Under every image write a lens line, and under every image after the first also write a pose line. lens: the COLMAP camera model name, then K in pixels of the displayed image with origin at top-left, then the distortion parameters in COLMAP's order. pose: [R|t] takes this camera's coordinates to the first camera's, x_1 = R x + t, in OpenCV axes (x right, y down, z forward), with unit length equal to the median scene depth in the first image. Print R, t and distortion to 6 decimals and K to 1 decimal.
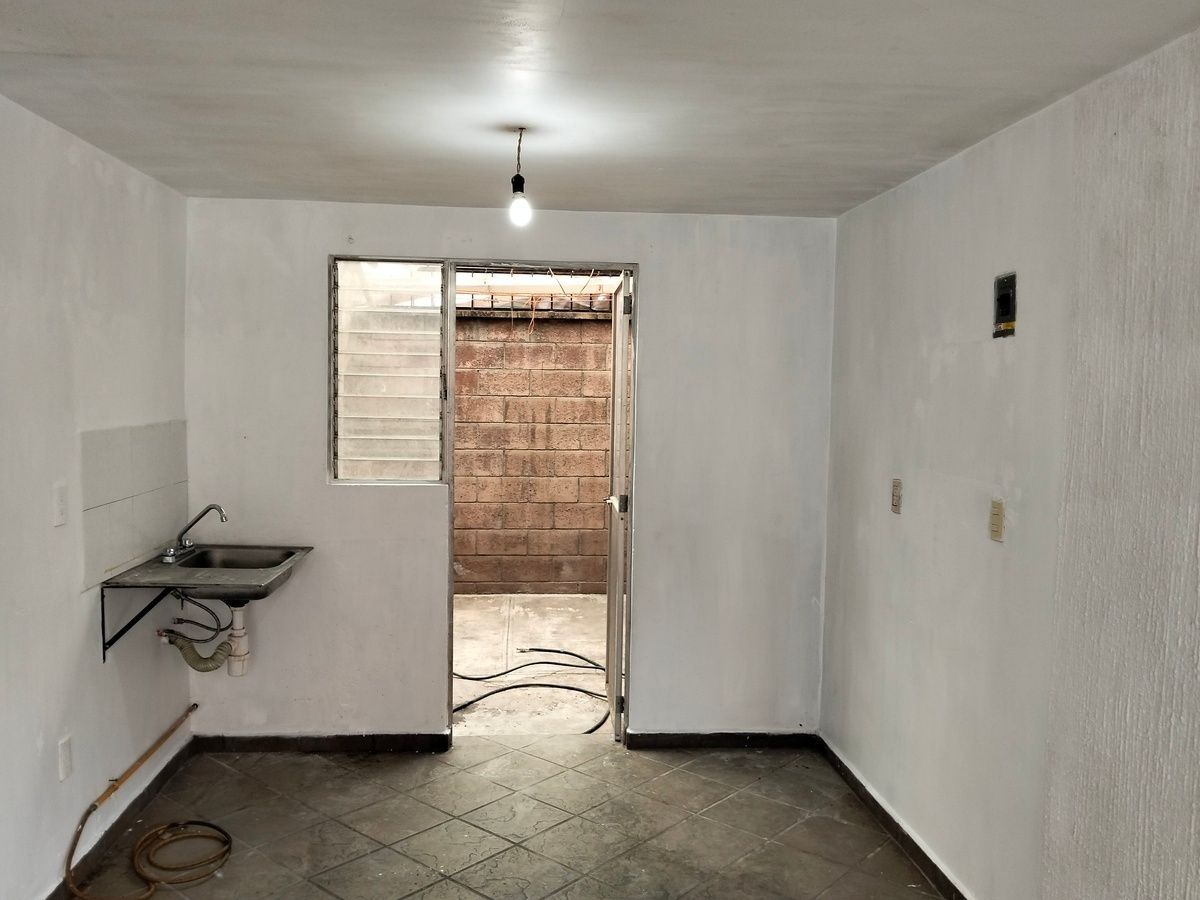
lens RADIAL K [[1005.1, 0, 603.3], [0, 1005.1, 451.6], [0, 0, 1]] dist [0.041047, 0.001039]
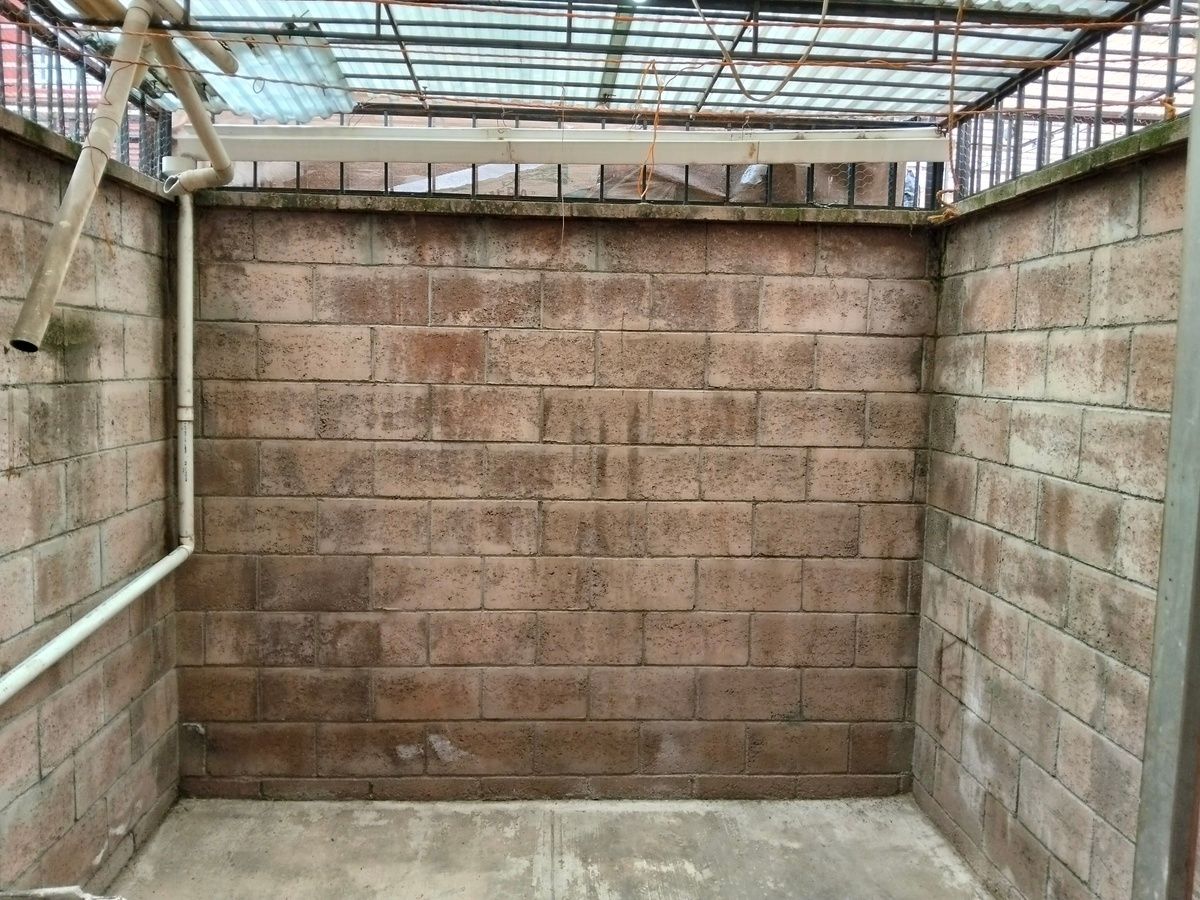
lens RADIAL K [[1005.1, 0, 598.1], [0, 1005.1, 451.2], [0, 0, 1]] dist [0.041047, 0.001039]
pose [[0.999721, 0.005801, -0.022915, -0.060773], [-0.005356, 0.999796, 0.019464, -0.034188], [0.023023, -0.019336, 0.999548, 0.528678]]
